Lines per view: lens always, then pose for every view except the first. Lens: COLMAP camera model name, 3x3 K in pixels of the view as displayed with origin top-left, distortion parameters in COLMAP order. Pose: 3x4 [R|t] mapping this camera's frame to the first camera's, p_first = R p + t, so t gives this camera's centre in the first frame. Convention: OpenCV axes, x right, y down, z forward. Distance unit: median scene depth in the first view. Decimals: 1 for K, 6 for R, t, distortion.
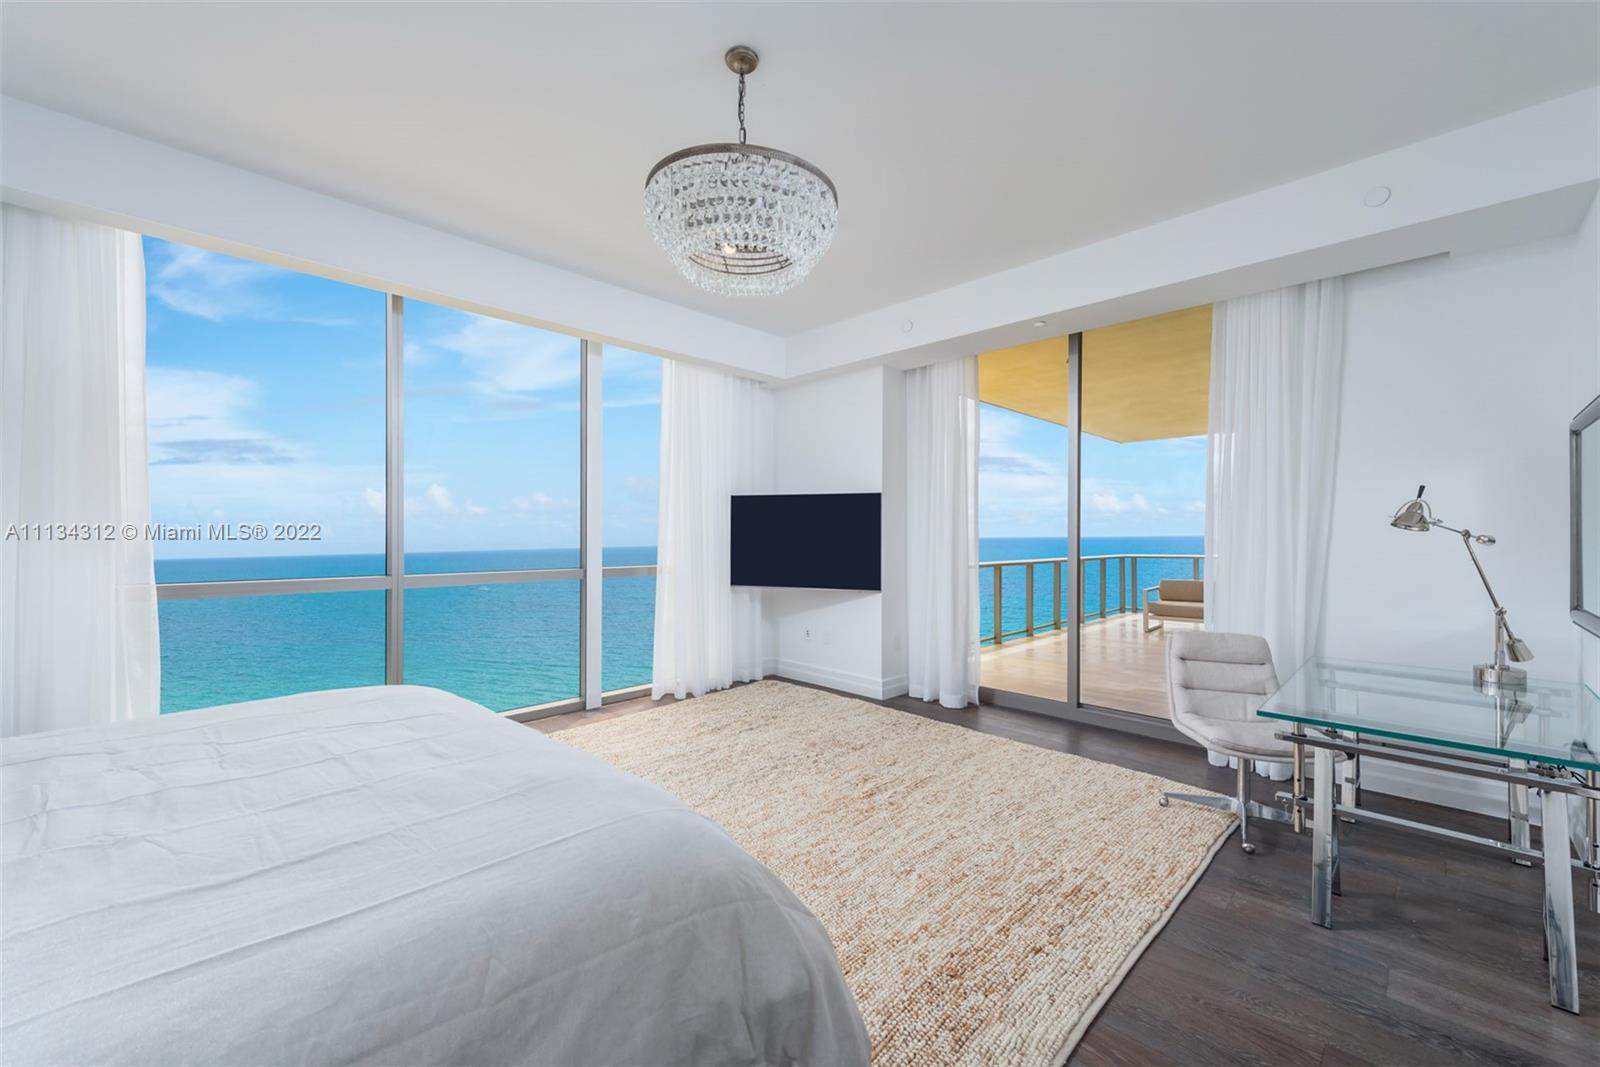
lens RADIAL K [[619.8, 0, 796.9], [0, 619.8, 536.0], [0, 0, 1]] dist [-0.001339, 0.000020]
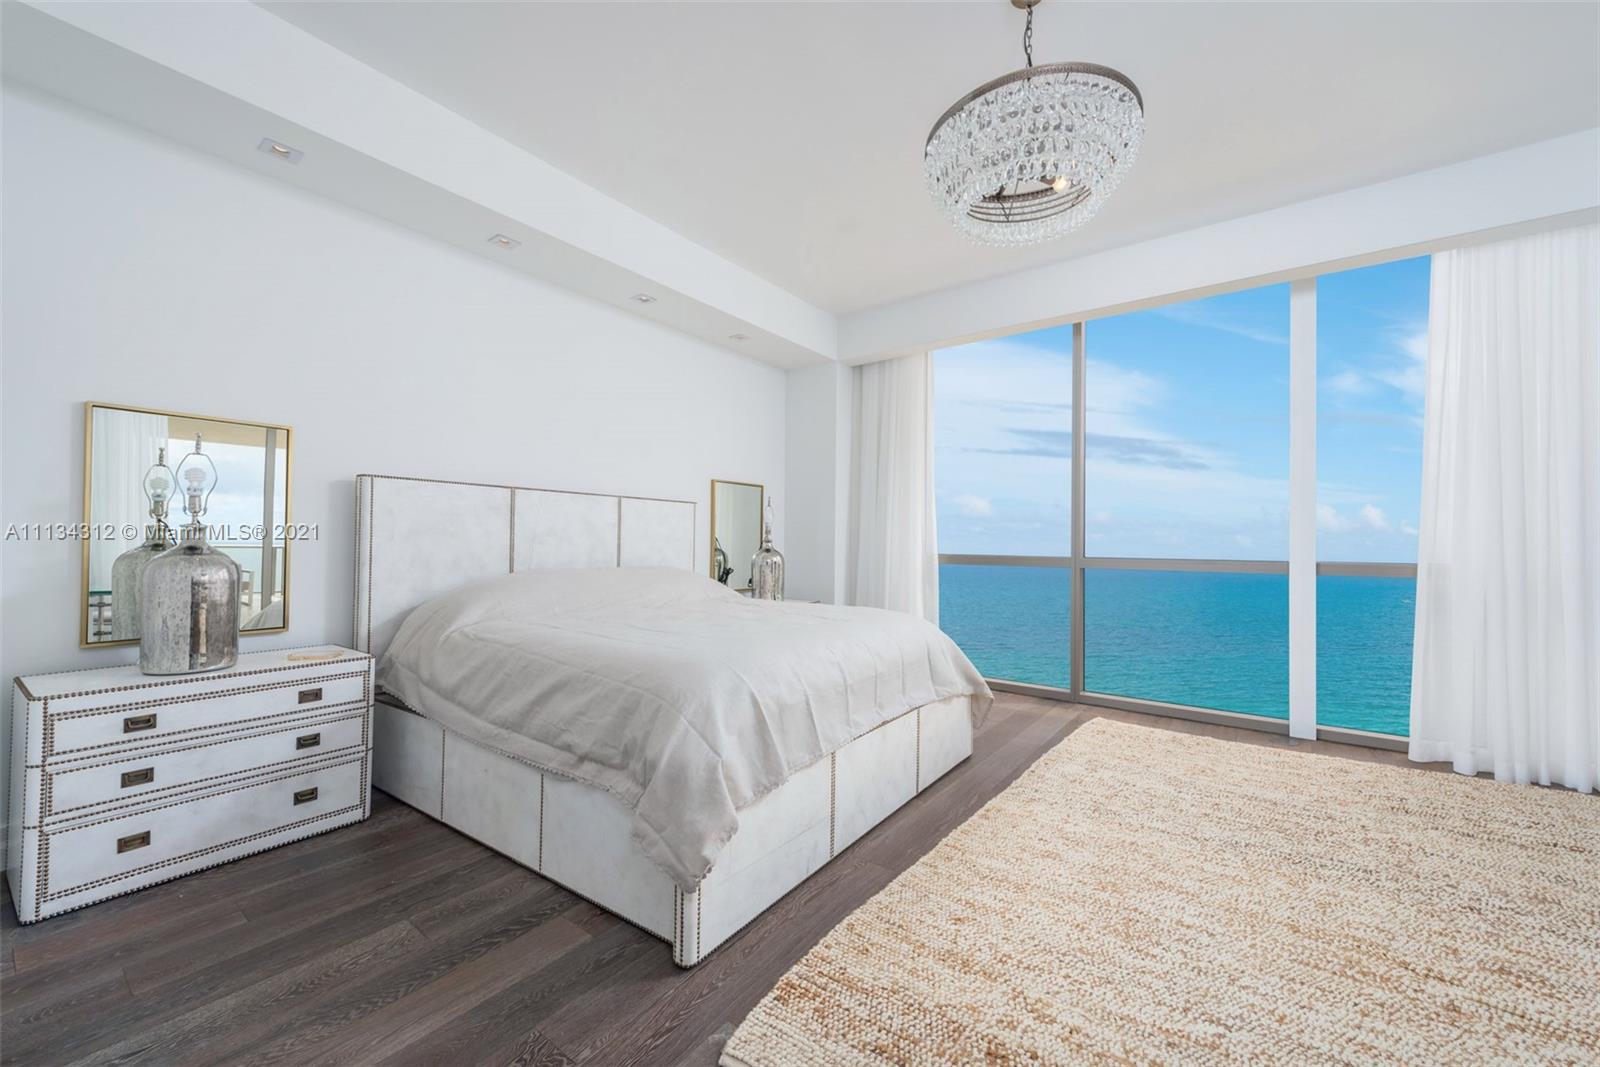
lens RADIAL K [[619.8, 0, 796.9], [0, 619.8, 536.0], [0, 0, 1]] dist [-0.001339, 0.000020]
pose [[0.168117, -0.001731, -0.985766, 0.490030], [-0.010721, 0.999936, -0.003584, 0.042350], [0.985709, 0.011170, 0.168087, 0.323468]]
